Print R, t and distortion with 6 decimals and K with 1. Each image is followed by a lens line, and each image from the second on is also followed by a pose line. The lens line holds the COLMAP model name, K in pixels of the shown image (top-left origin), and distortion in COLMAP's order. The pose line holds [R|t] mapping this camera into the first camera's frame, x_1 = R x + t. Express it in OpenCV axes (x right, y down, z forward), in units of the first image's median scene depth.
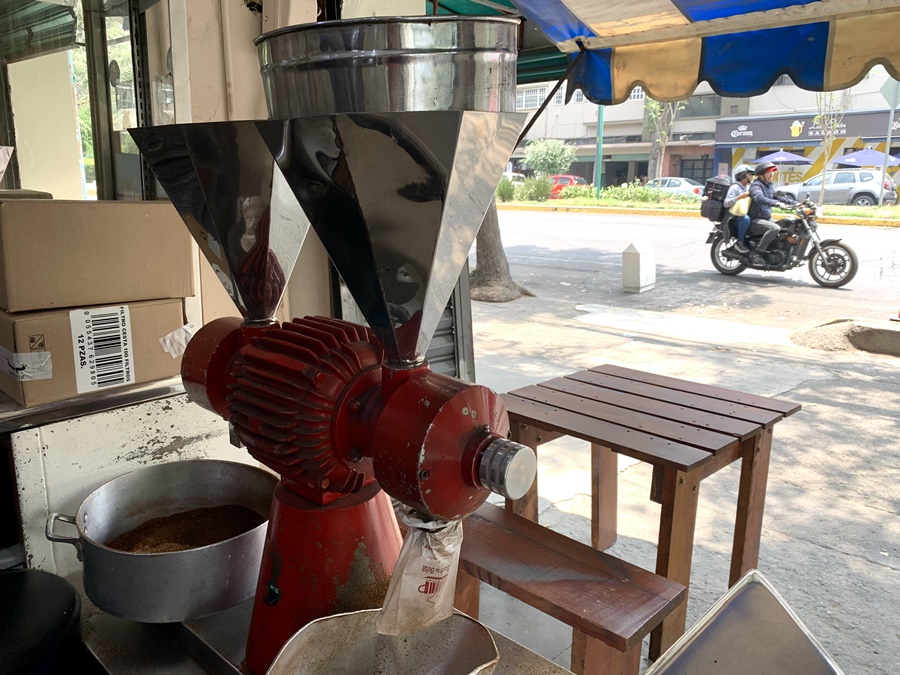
lens RADIAL K [[703.5, 0, 449.9], [0, 703.5, 336.1], [0, 0, 1]] dist [-0.011920, -0.000446]
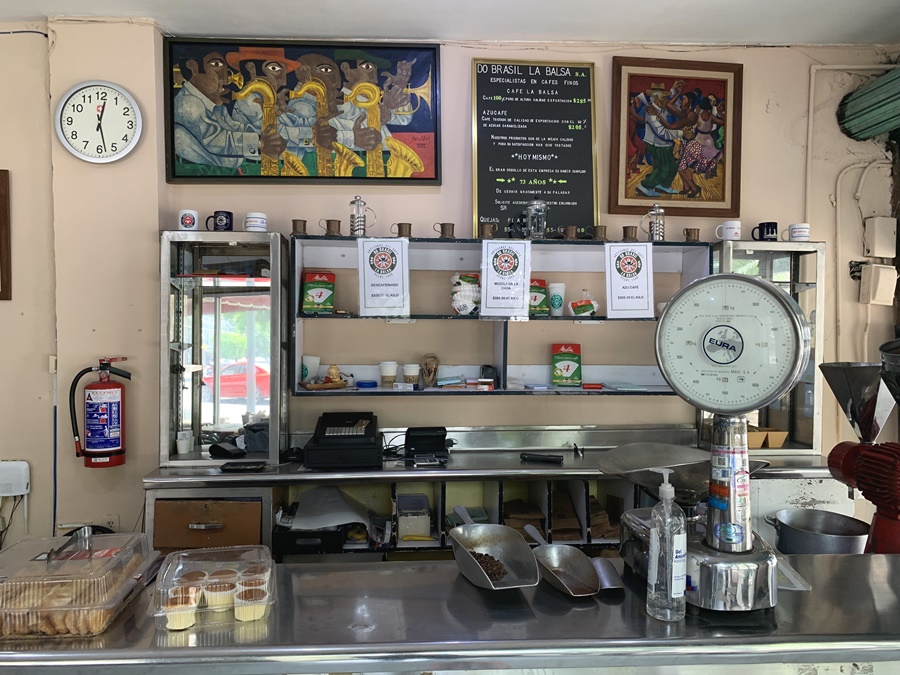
lens RADIAL K [[703.5, 0, 445.9], [0, 703.5, 337.5], [0, 0, 1]] dist [-0.011920, -0.000446]
pose [[0.745913, 0.000078, -0.666043, 0.222637], [-0.143229, 0.976623, -0.160291, 0.199297], [0.650460, 0.214960, 0.728487, -1.601354]]
